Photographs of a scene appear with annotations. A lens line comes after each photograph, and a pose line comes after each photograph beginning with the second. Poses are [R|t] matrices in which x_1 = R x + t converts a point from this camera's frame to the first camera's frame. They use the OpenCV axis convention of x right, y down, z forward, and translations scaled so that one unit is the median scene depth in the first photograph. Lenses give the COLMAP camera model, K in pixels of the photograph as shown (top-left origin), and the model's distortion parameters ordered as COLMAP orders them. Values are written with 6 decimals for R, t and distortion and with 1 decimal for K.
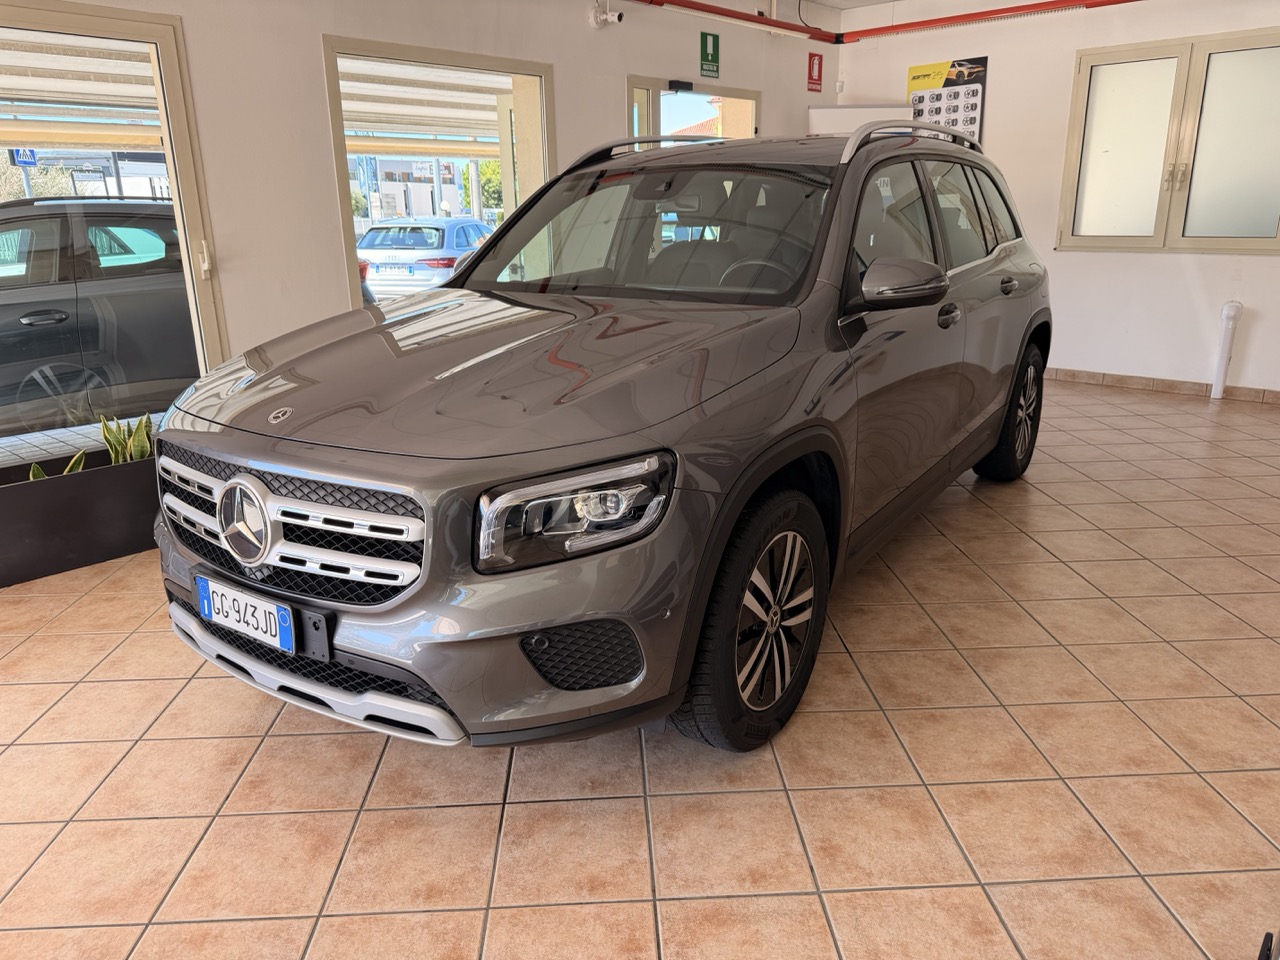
lens RADIAL K [[941.7, 0, 640.0], [0, 941.7, 480.0], [0, 0, 1]] dist [-0.006371, -0.008047]
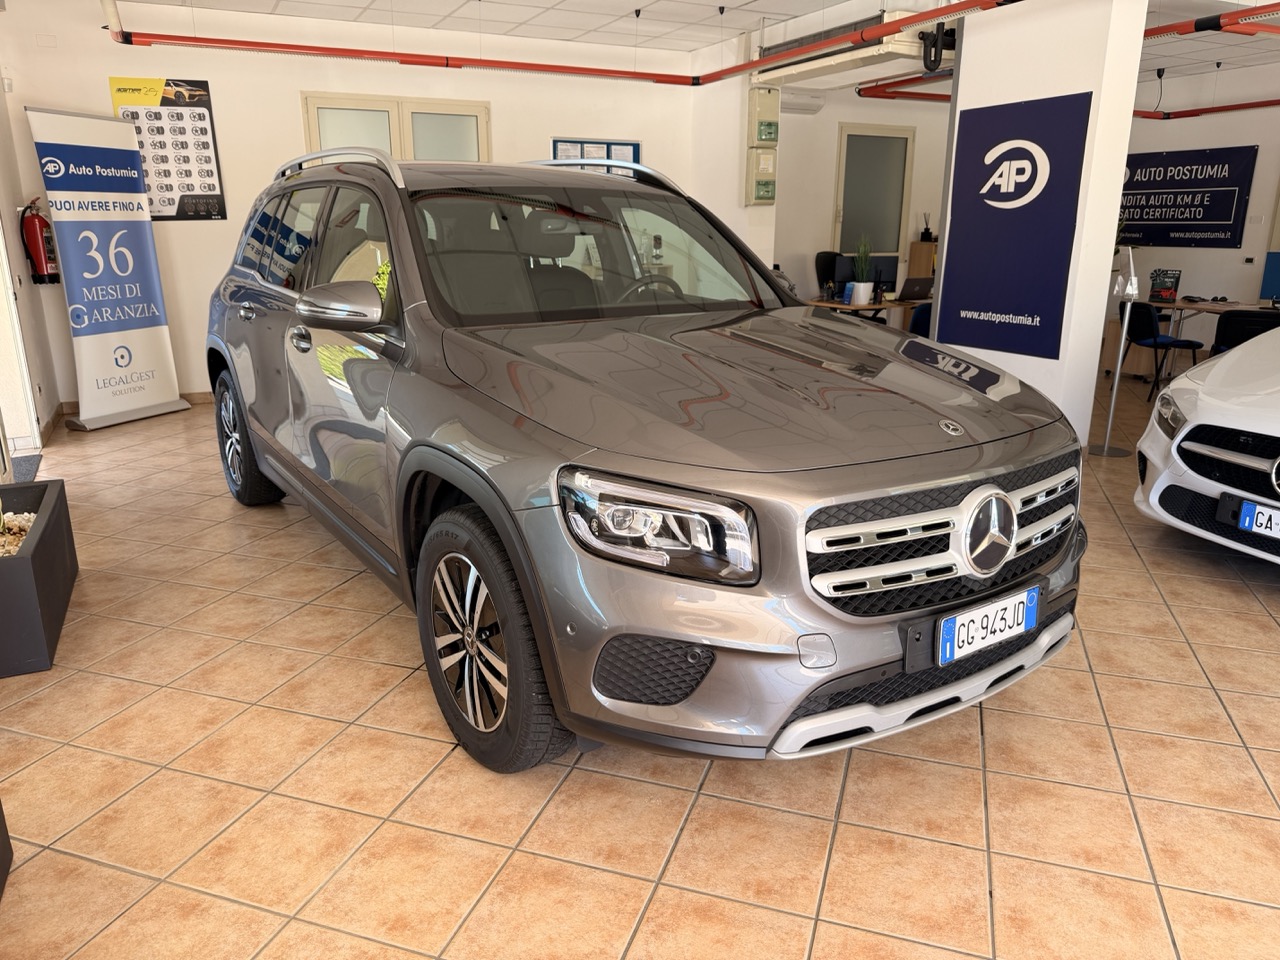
lens RADIAL K [[926.1, 0, 640.0], [0, 926.1, 480.0], [0, 0, 1]] dist [-0.003362, -0.004545]
pose [[0.360877, -0.227789, 0.904367, -0.449514], [0.253878, 0.957086, 0.139760, -0.074229], [-0.897393, 0.179163, 0.403221, 0.287307]]
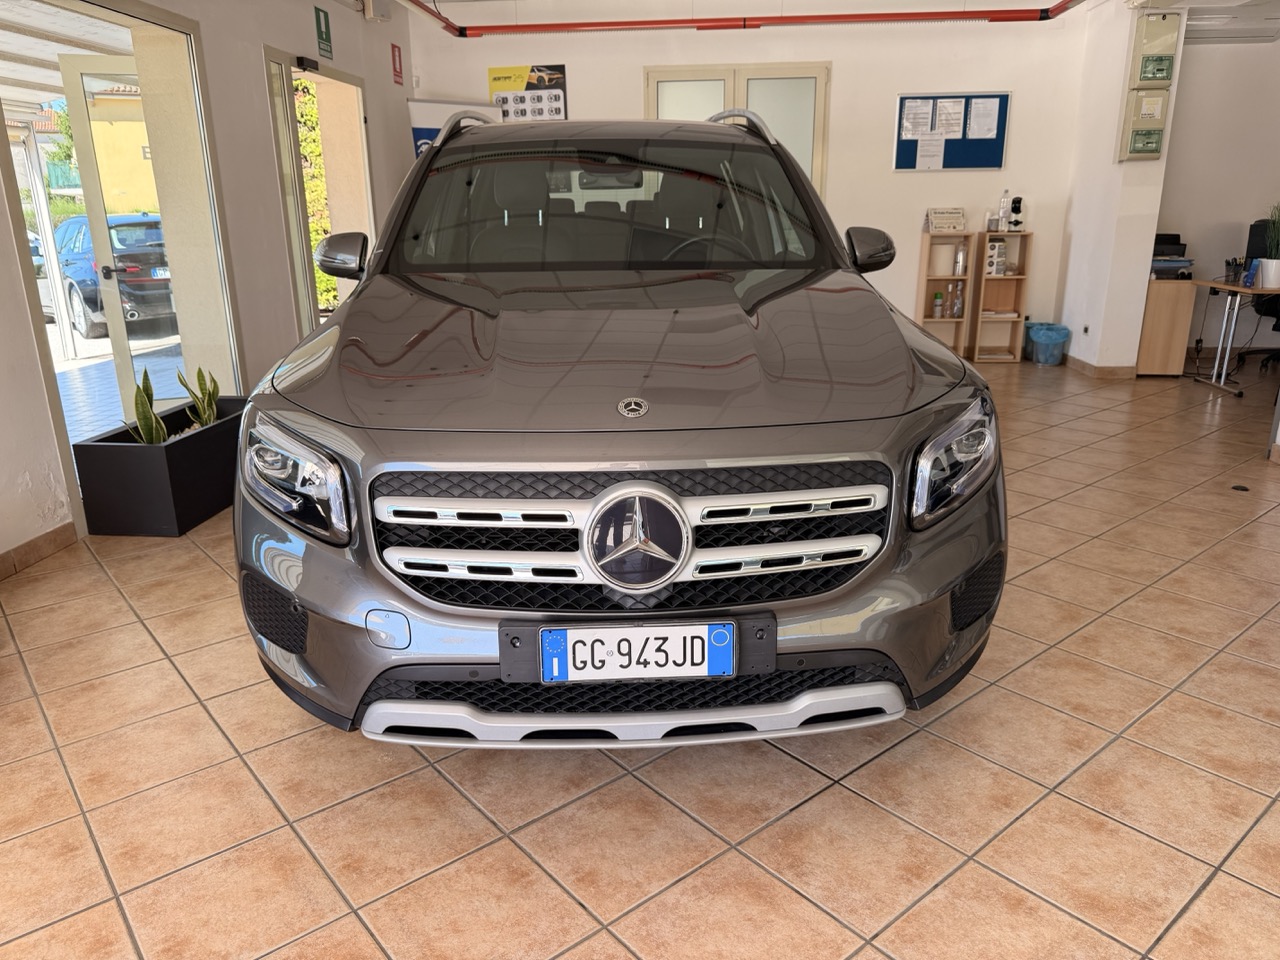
lens RADIAL K [[911.9, 0, 640.0], [0, 911.9, 480.0], [0, 0, 1]] dist [0.035517, -0.051301]
pose [[0.791792, -0.166568, 0.587639, -0.278159], [0.168770, 0.984304, 0.051601, -0.014706], [-0.587011, 0.058318, 0.807476, 0.115566]]
